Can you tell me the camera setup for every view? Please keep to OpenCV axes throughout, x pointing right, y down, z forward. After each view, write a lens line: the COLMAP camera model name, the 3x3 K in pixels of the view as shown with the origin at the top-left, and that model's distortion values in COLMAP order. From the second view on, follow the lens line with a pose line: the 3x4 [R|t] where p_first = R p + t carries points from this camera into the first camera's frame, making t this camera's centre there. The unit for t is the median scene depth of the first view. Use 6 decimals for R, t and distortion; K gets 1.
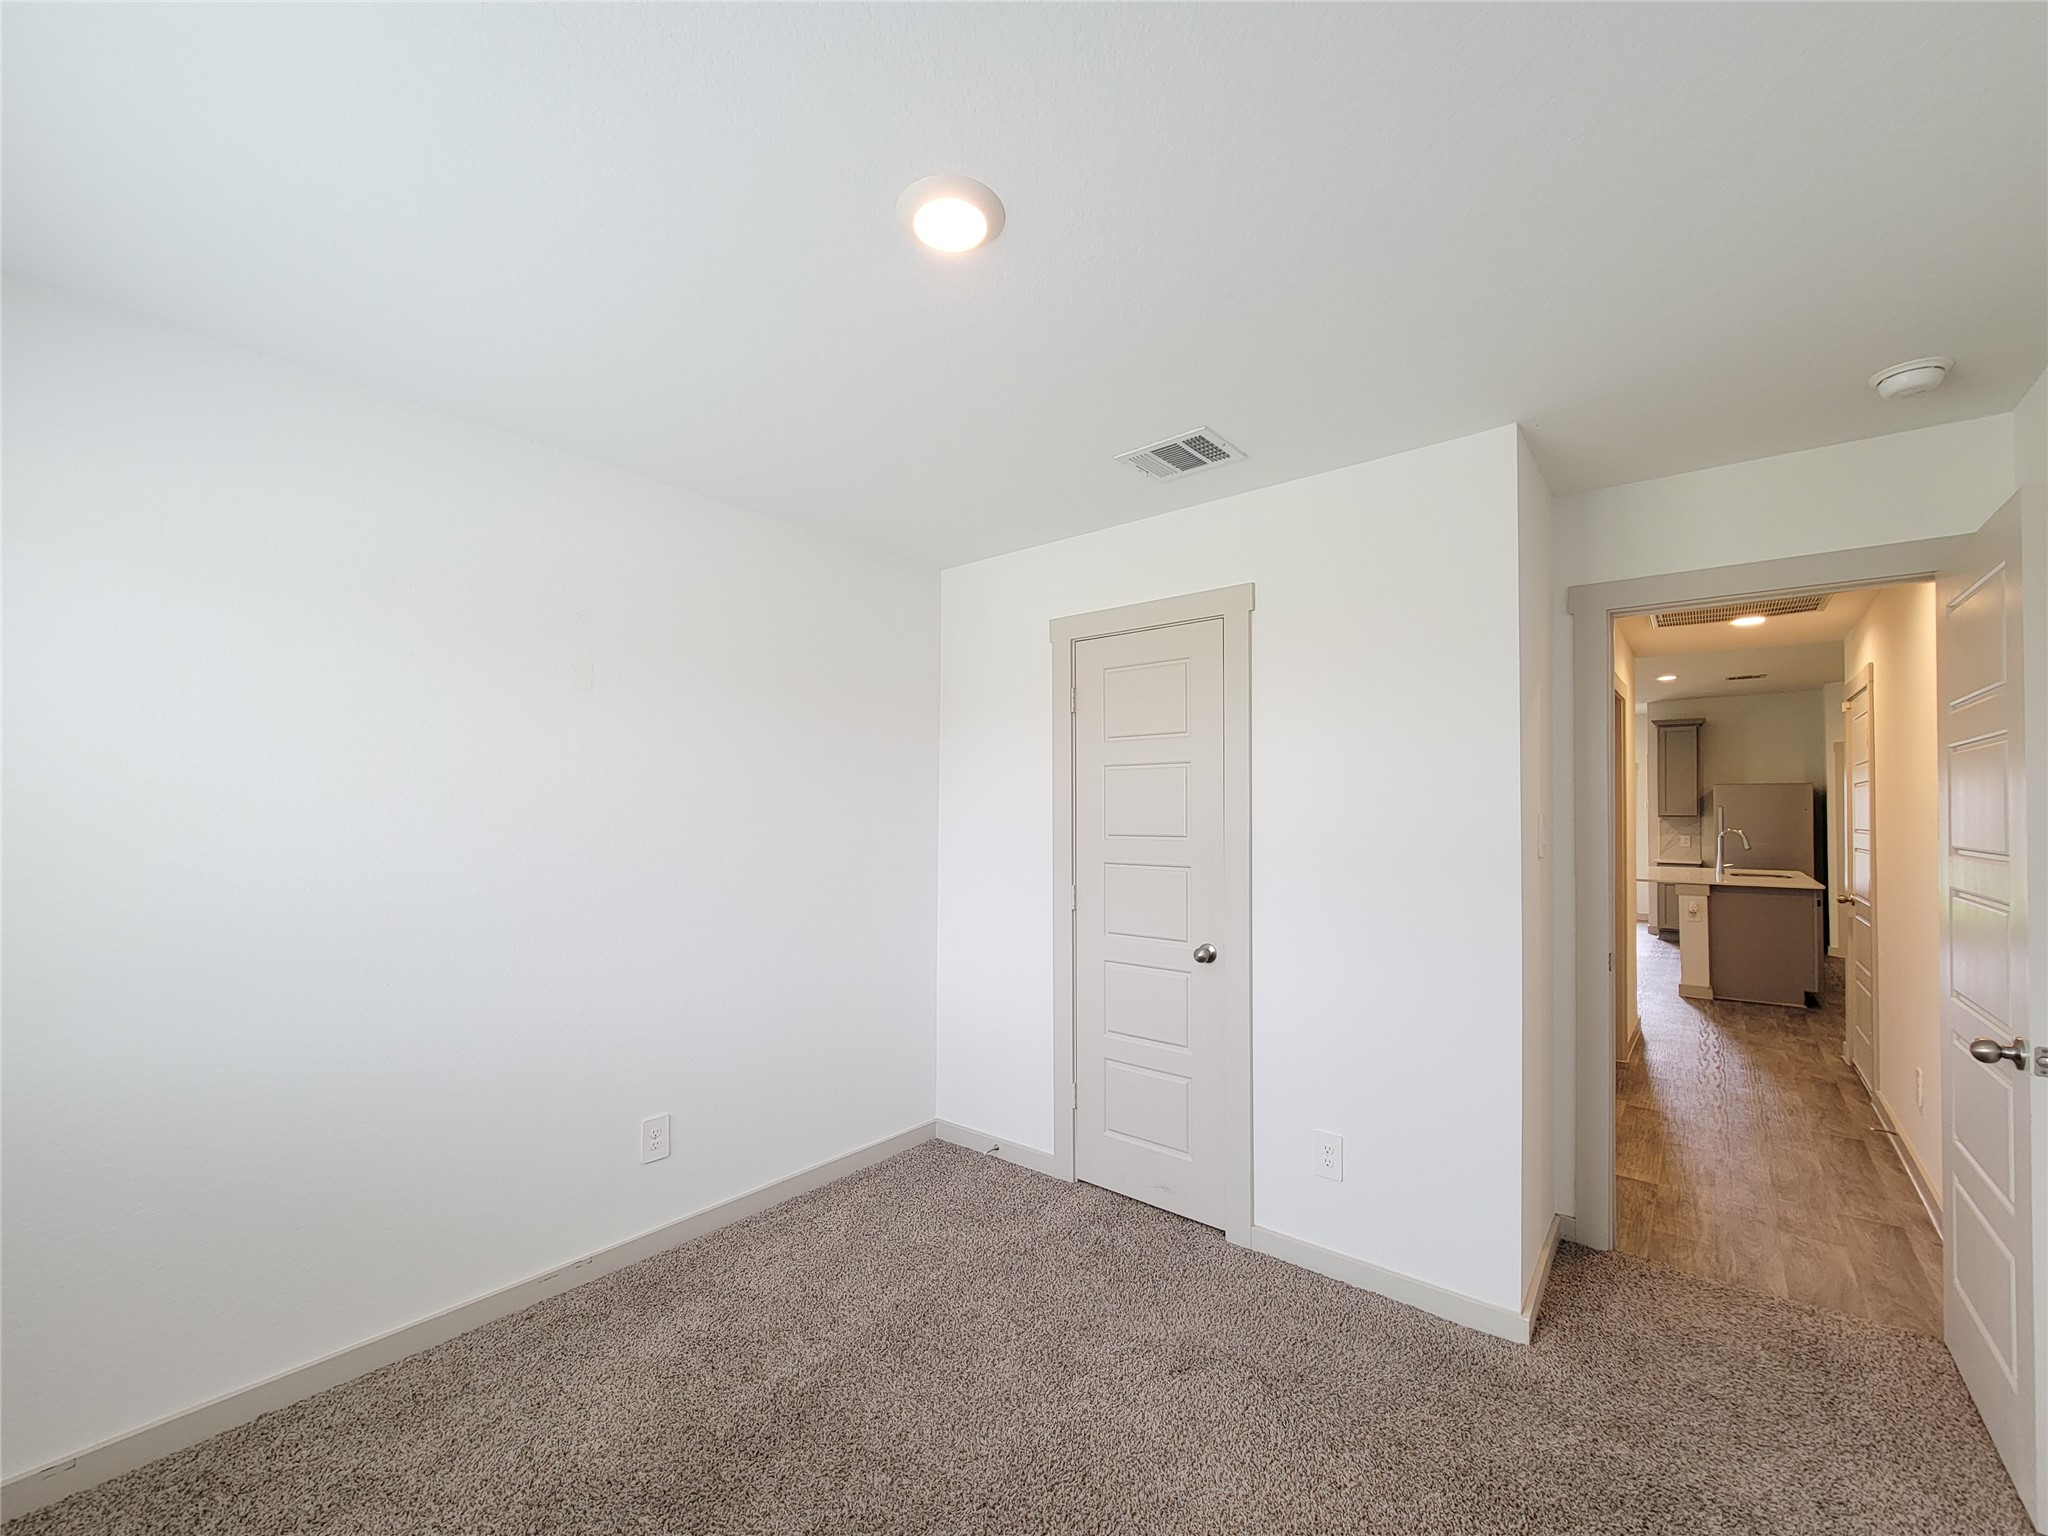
lens RADIAL K [[844.3, 0, 1023.2], [0, 844.3, 755.6], [0, 0, 1]] dist [0.009304, -0.004592]
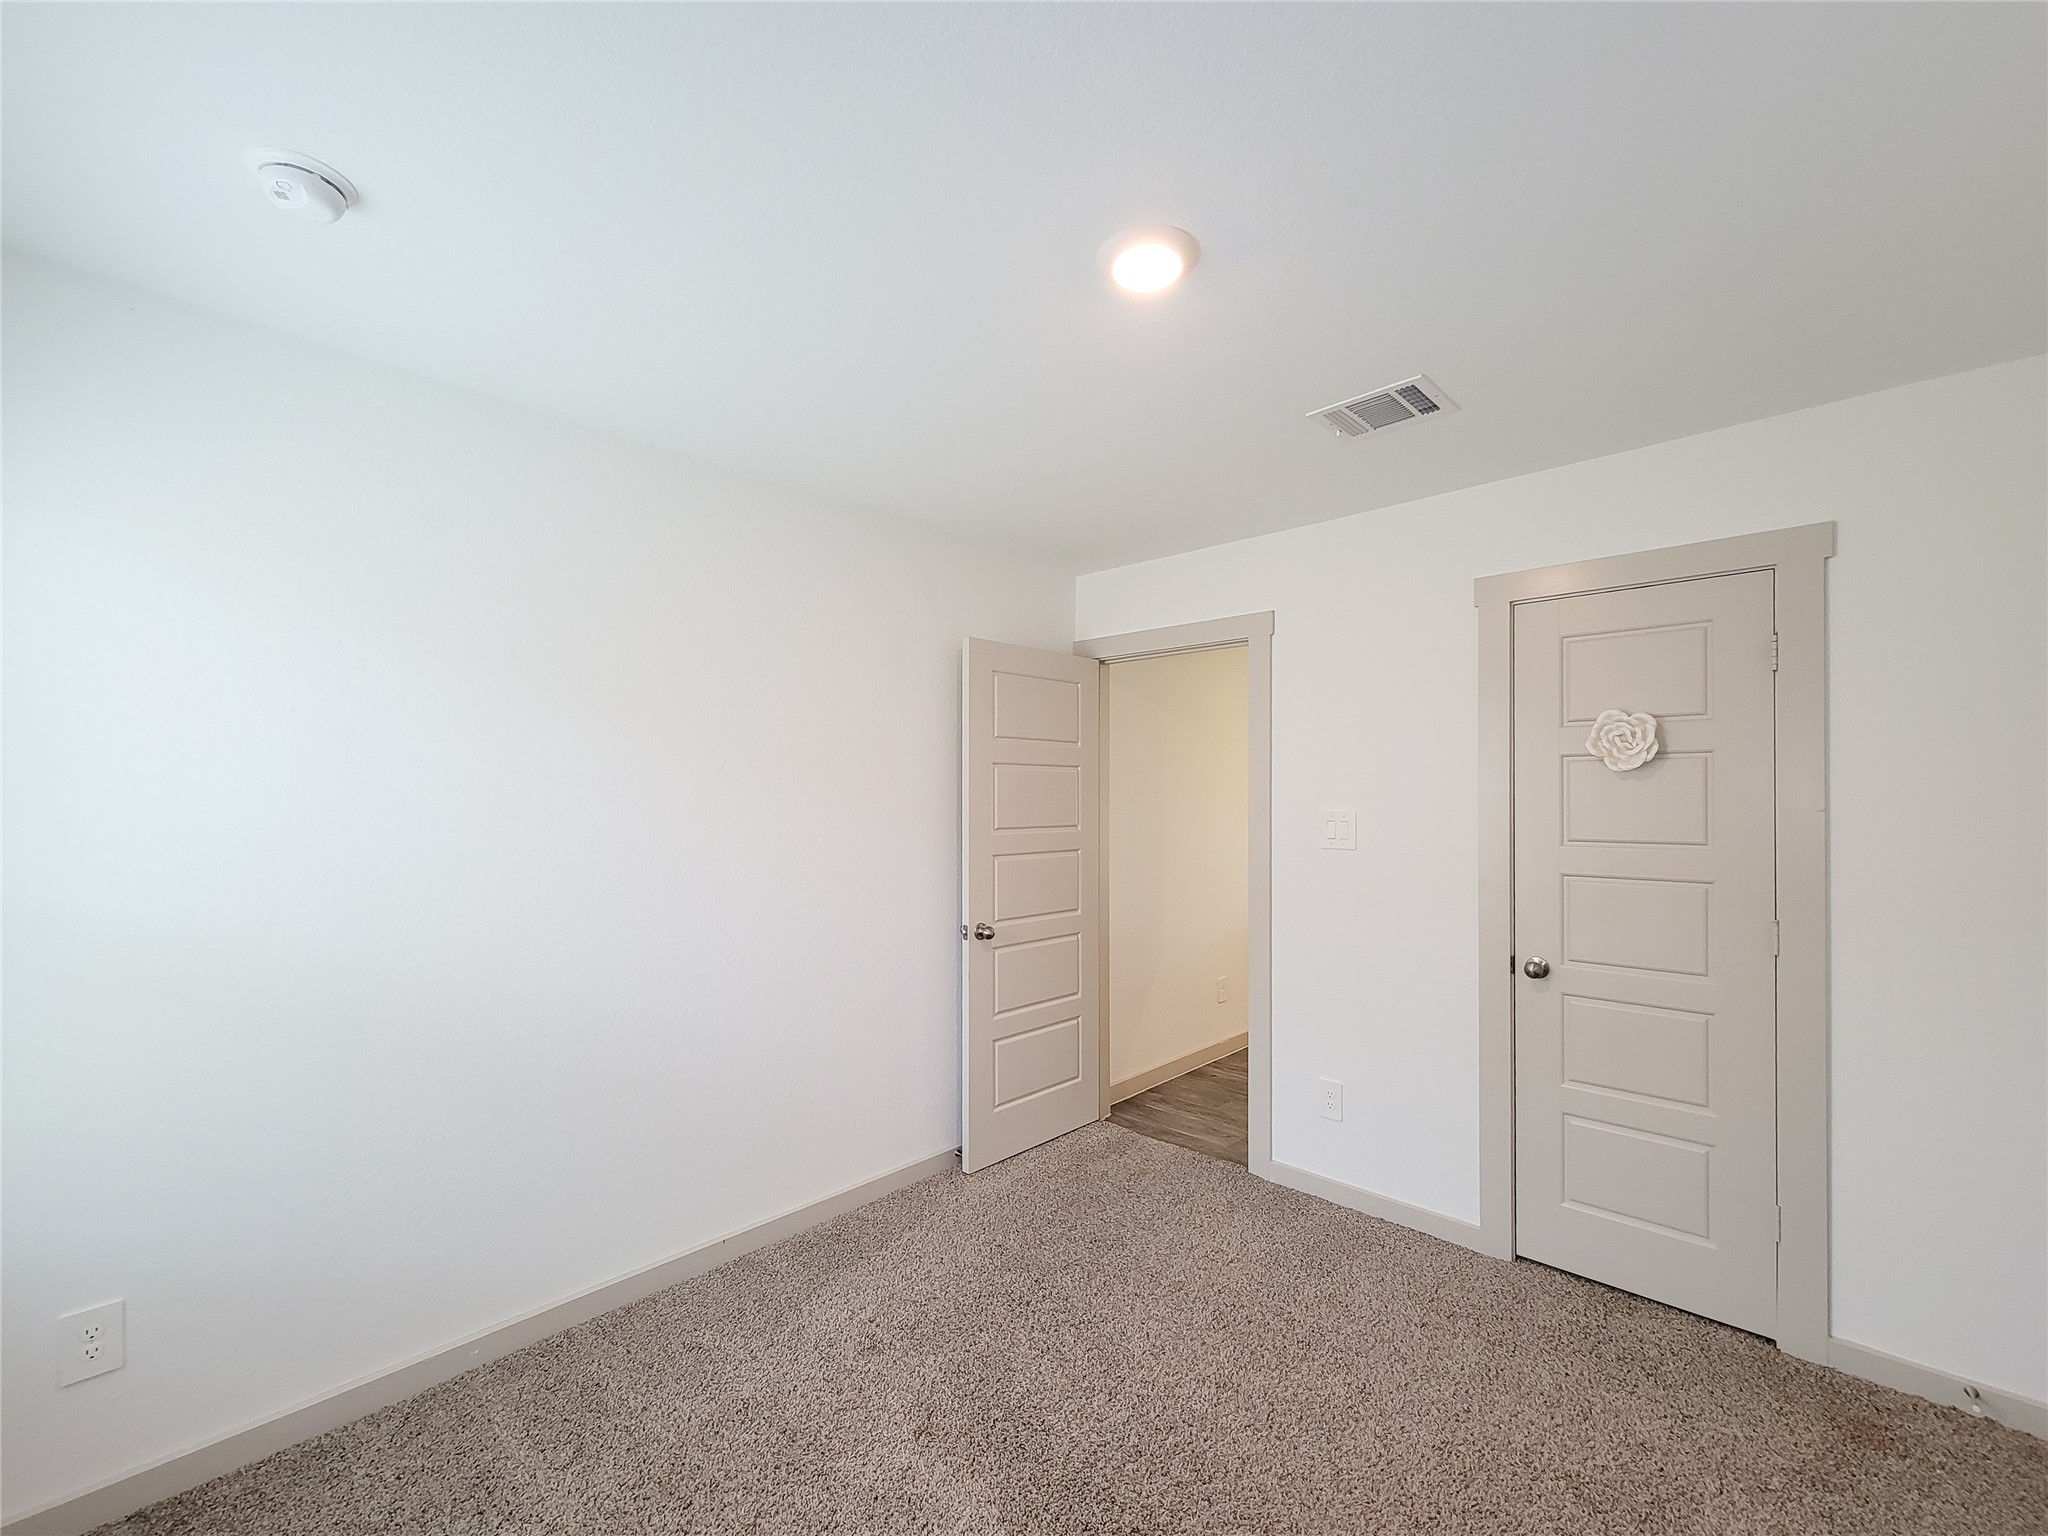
lens RADIAL K [[844.3, 0, 1019.3], [0, 844.3, 735.9], [0, 0, 1]] dist [0.009304, -0.004592]
pose [[0.999412, -0.016838, -0.029853, -0.388475], [0.016806, 0.999858, -0.001352, -0.015159], [0.029871, 0.000849, 0.999553, 0.158782]]
